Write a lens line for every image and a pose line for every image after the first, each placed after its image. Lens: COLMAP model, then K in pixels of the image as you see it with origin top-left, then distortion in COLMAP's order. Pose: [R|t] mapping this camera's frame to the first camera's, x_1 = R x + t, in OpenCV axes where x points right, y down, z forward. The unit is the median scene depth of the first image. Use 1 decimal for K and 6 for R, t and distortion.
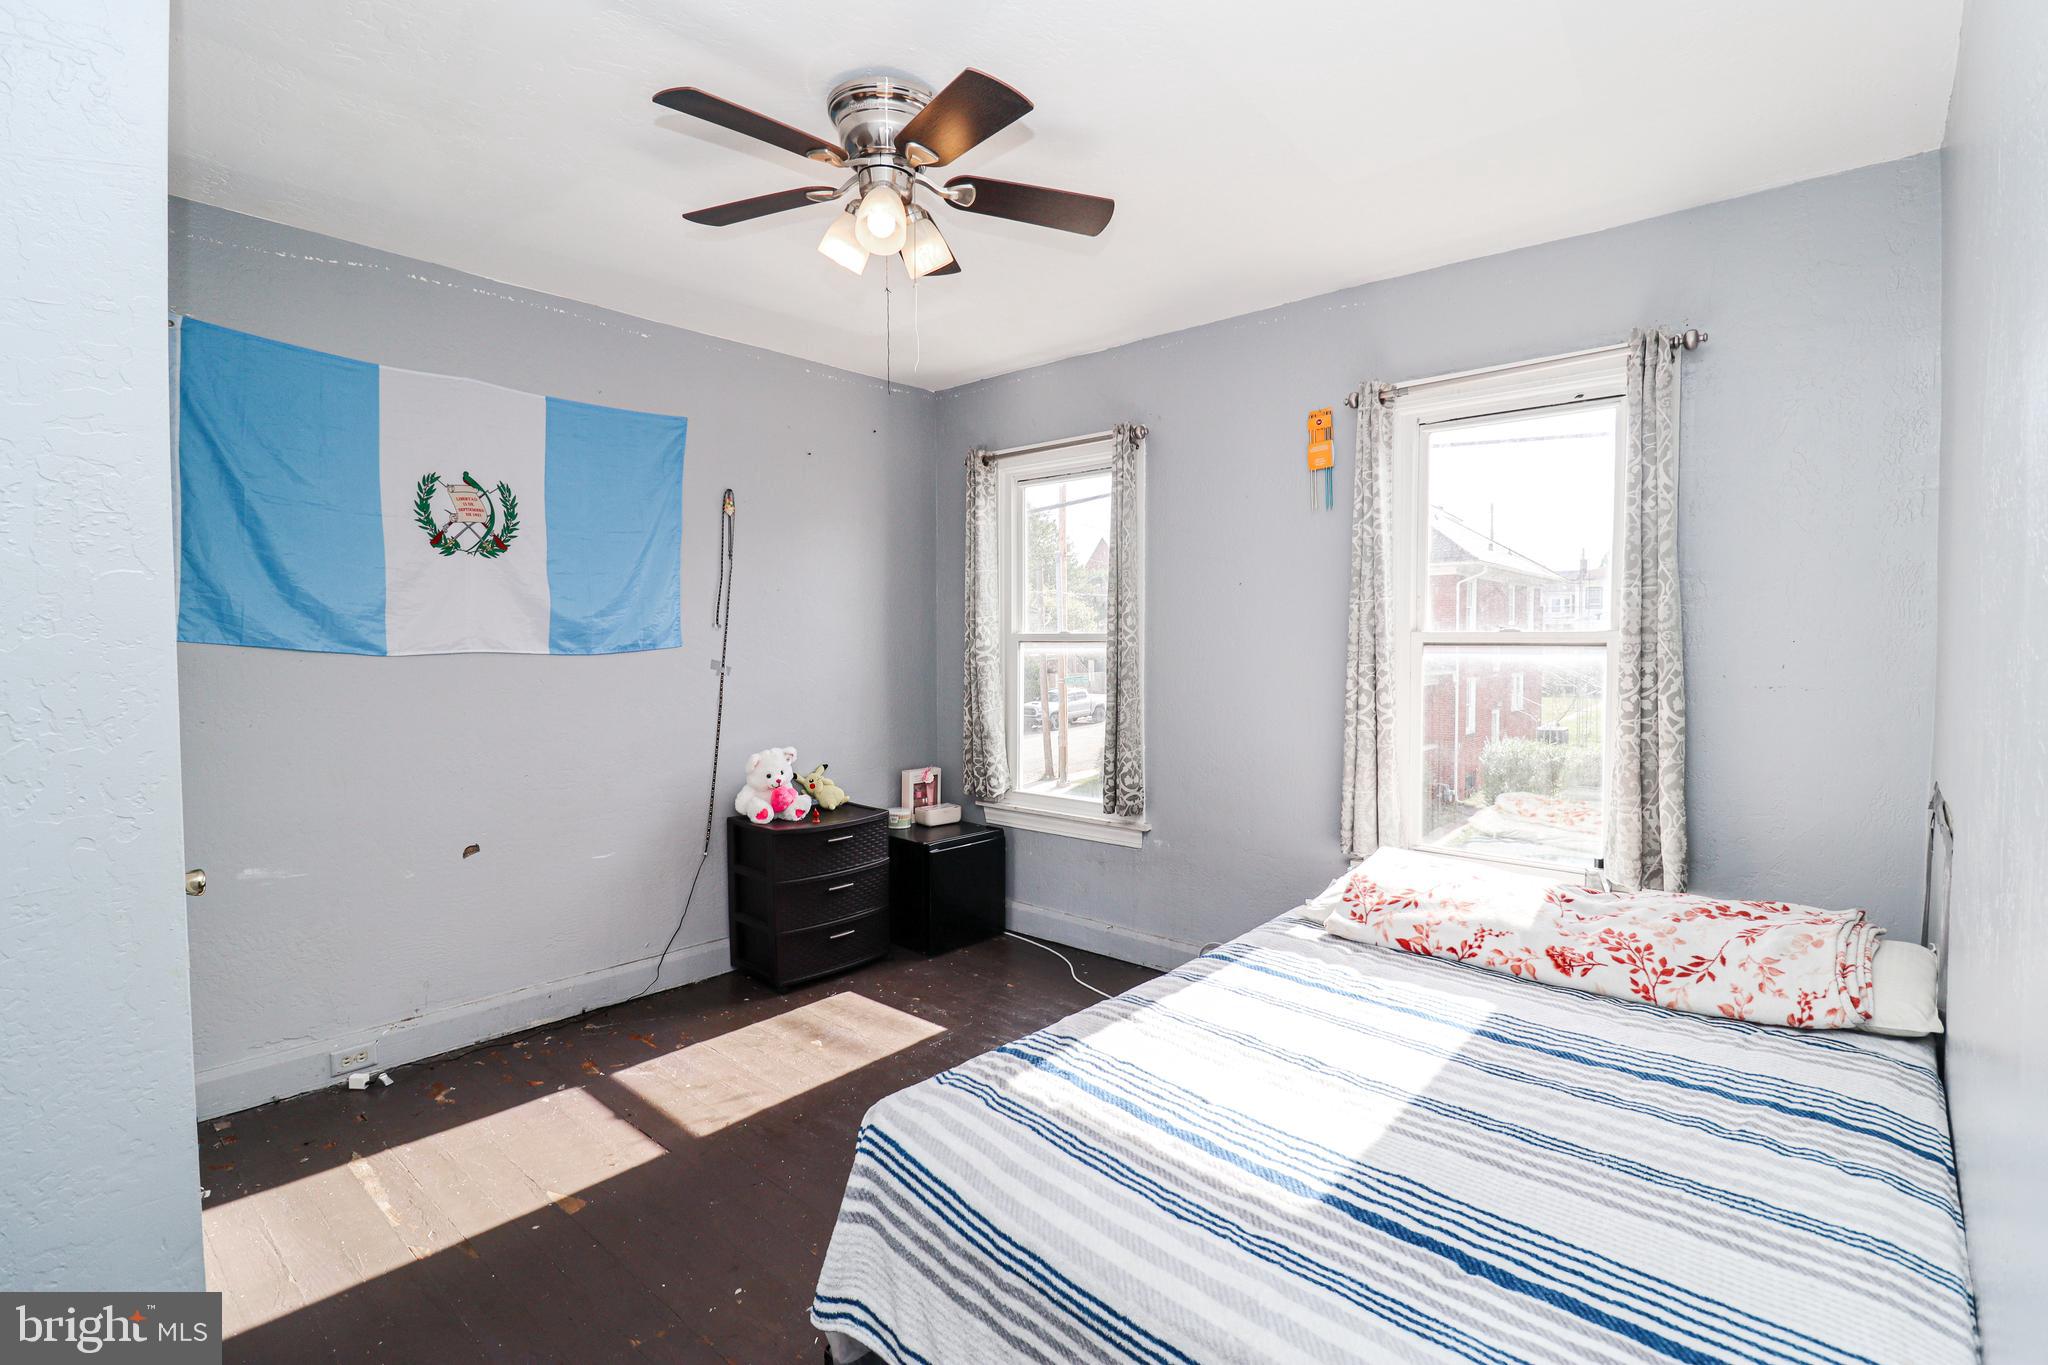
lens RADIAL K [[942.9, 0, 1043.4], [0, 942.9, 678.1], [0, 0, 1]] dist [0.001848, -0.016198]
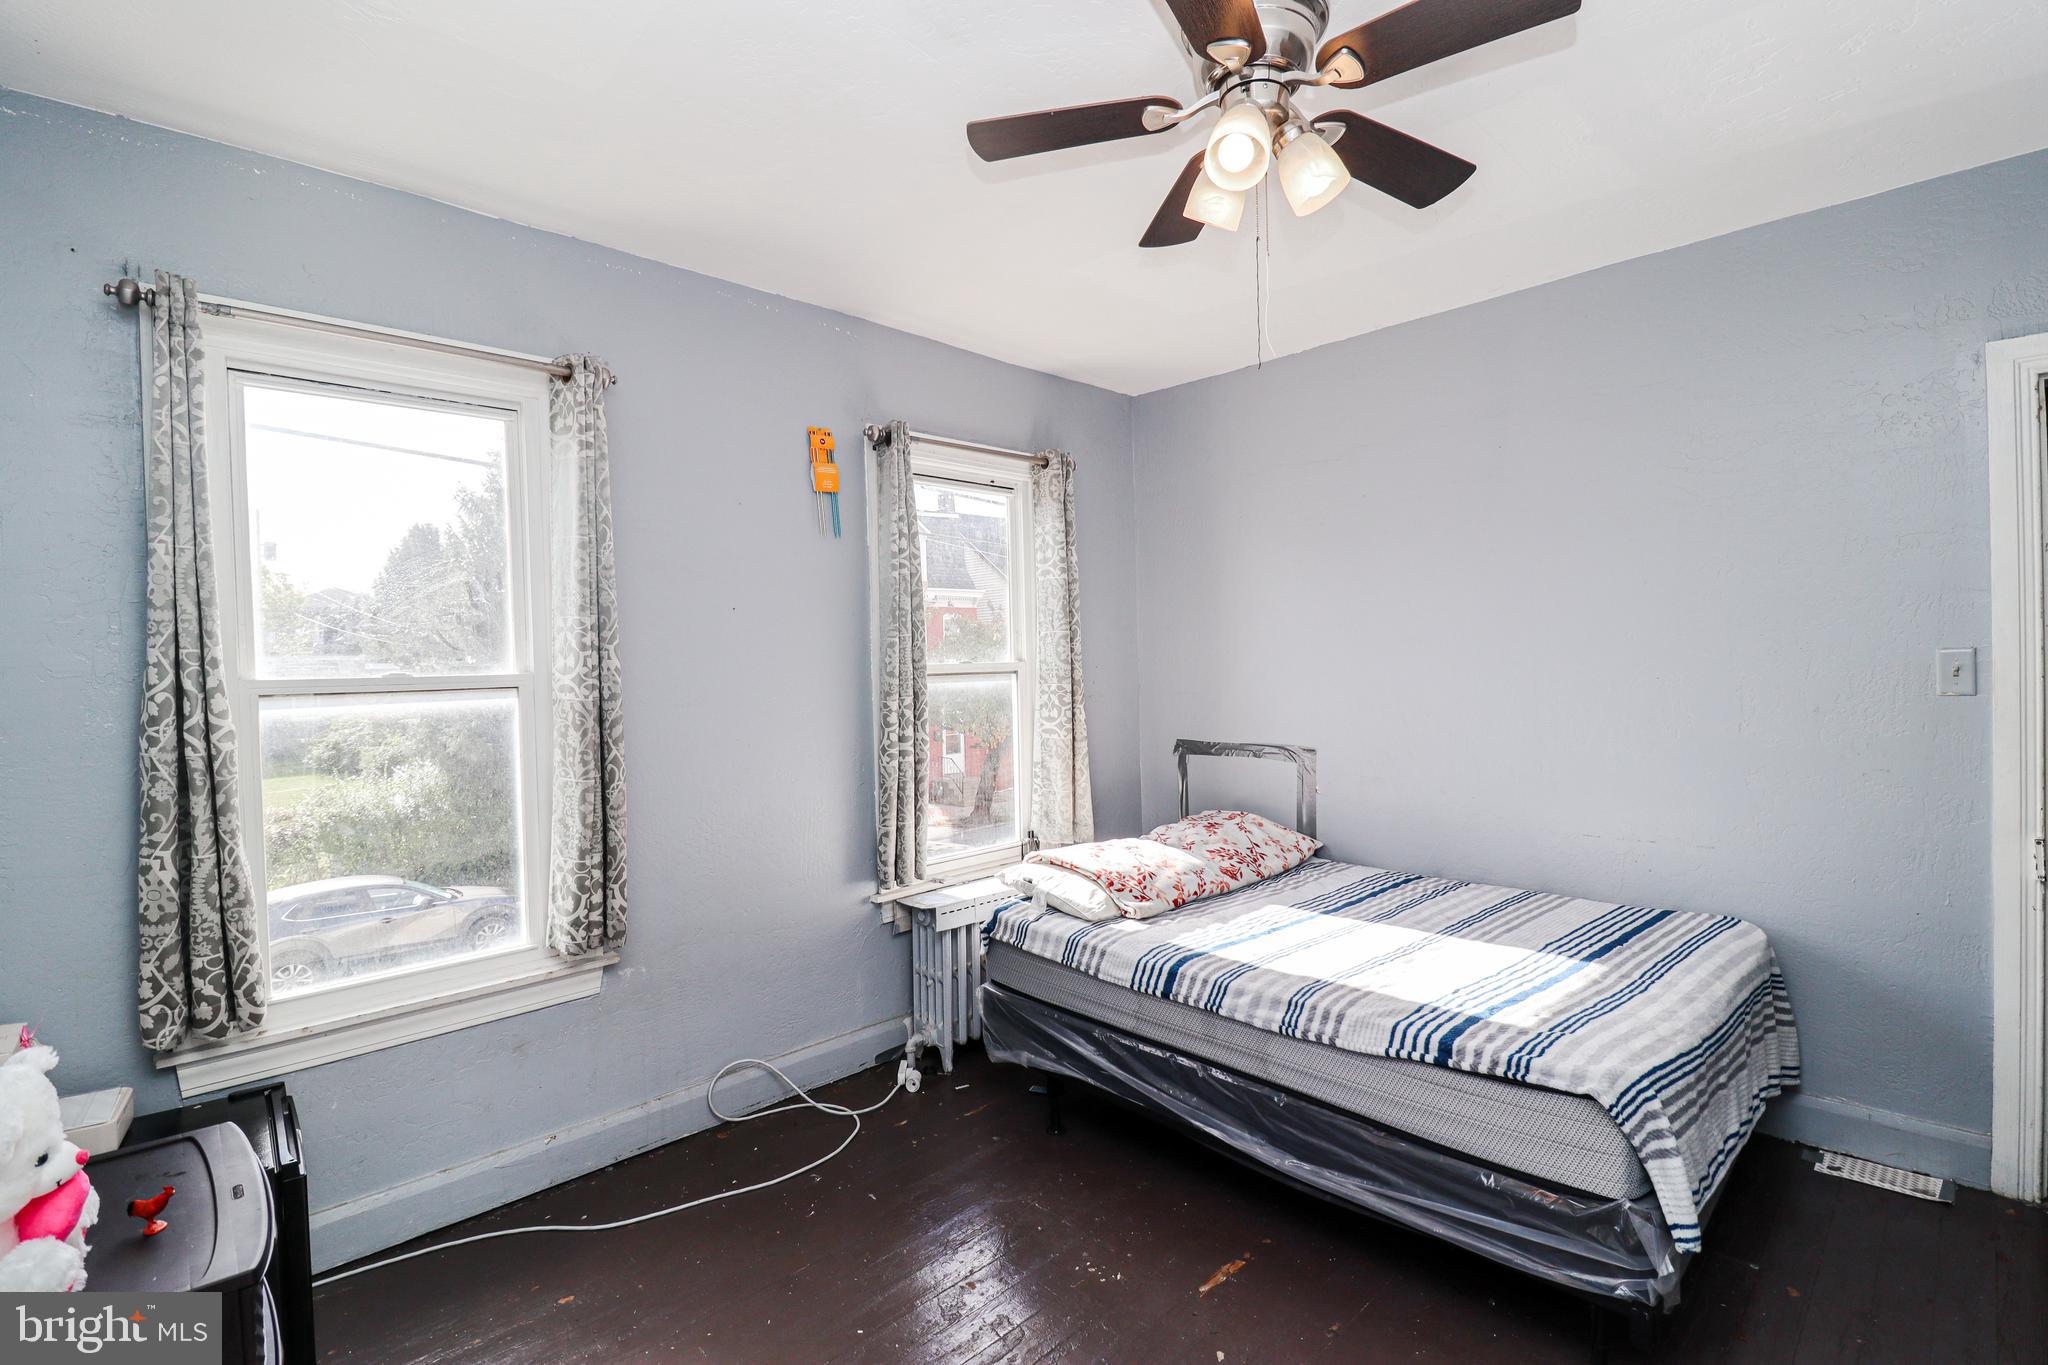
lens RADIAL K [[942.9, 0, 1043.4], [0, 942.9, 678.1], [0, 0, 1]] dist [0.001848, -0.016198]
pose [[0.082383, -0.016025, 0.996472, -0.949765], [0.067294, 0.997678, 0.010481, -0.050866], [-0.994326, 0.066193, 0.083270, 1.102353]]
